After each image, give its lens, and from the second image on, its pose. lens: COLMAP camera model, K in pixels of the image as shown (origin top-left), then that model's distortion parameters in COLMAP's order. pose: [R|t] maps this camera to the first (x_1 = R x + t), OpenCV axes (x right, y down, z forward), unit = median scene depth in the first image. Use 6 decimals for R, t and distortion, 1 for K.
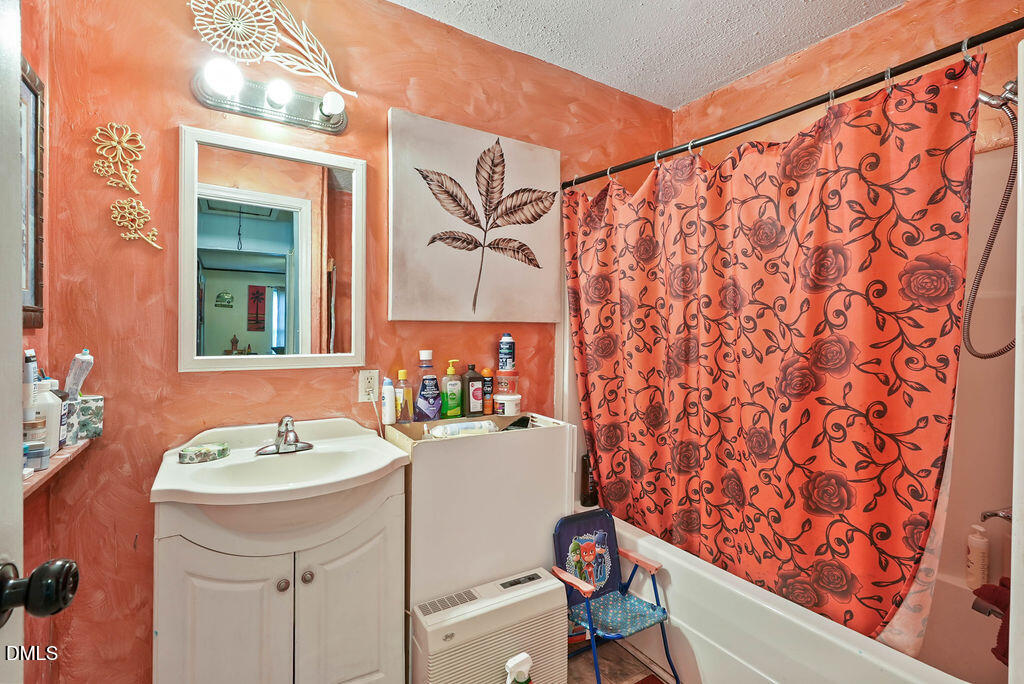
lens RADIAL K [[473.2, 0, 509.2], [0, 473.2, 339.4], [0, 0, 1]] dist [-0.009177, 0.002127]
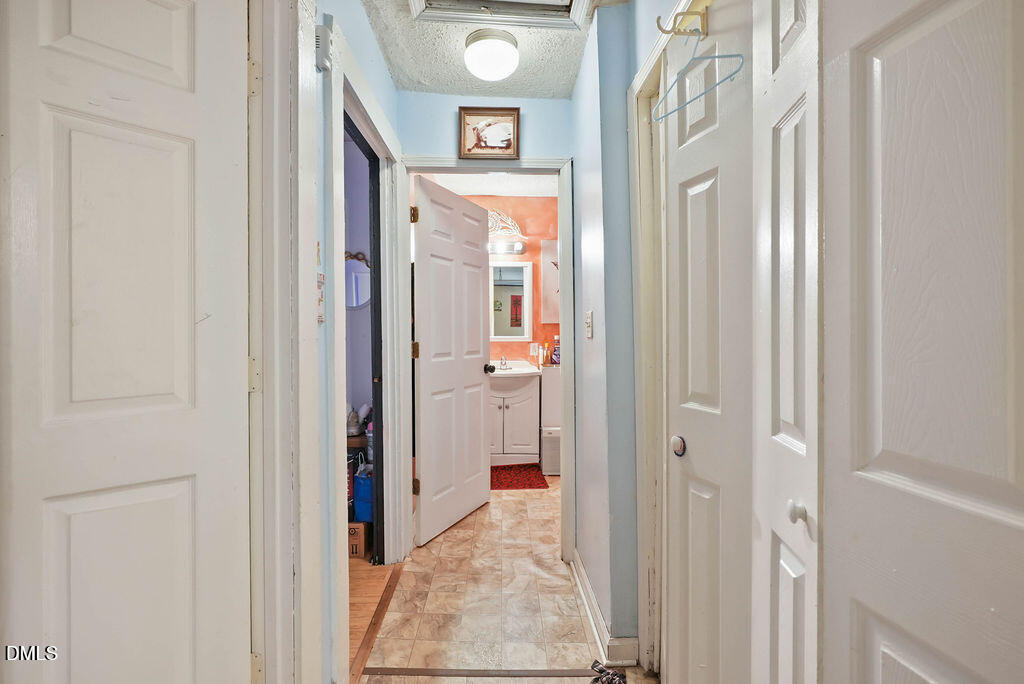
lens RADIAL K [[473.2, 0, 514.8], [0, 473.2, 337.7], [0, 0, 1]] dist [-0.009177, 0.002127]
pose [[0.868861, 0.000377, -0.495056, 0.894749], [0.004437, 0.999954, 0.008549, 0.013632], [0.495037, -0.009625, 0.868819, -1.301151]]
